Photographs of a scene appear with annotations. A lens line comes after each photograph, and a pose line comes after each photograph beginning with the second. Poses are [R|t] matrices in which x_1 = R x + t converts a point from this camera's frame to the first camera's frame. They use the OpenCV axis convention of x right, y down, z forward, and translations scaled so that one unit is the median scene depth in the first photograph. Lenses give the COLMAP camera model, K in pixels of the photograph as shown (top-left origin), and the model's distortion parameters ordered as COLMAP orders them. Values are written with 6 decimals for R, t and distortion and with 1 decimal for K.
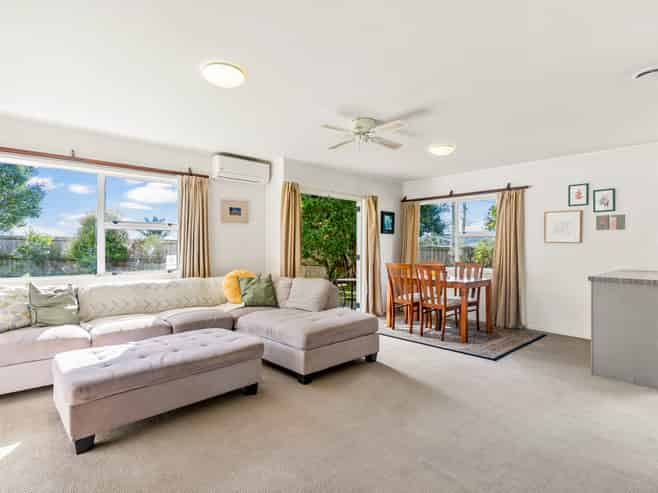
lens RADIAL K [[358.9, 0, 329.1], [0, 358.9, 246.4], [0, 0, 1]] dist [-0.001312, -0.000008]
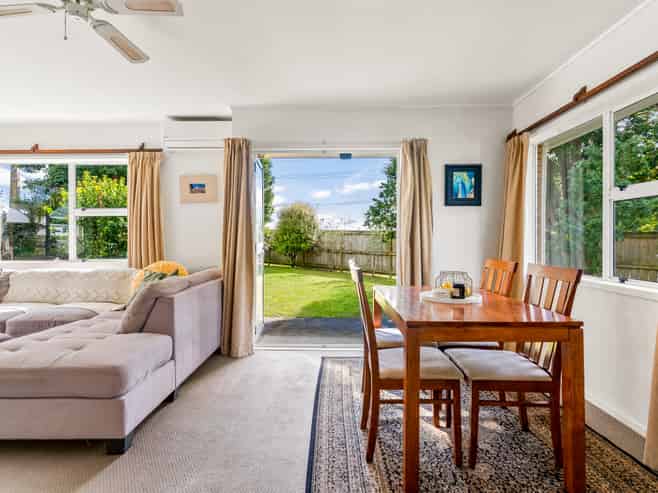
lens RADIAL K [[358.9, 0, 329.7], [0, 358.9, 243.2], [0, 0, 1]] dist [-0.001312, -0.000008]
pose [[0.729093, 0.003005, -0.684408, 0.499680], [0.005698, 0.999929, 0.010460, 0.017695], [0.684391, -0.011526, 0.729024, 0.614428]]
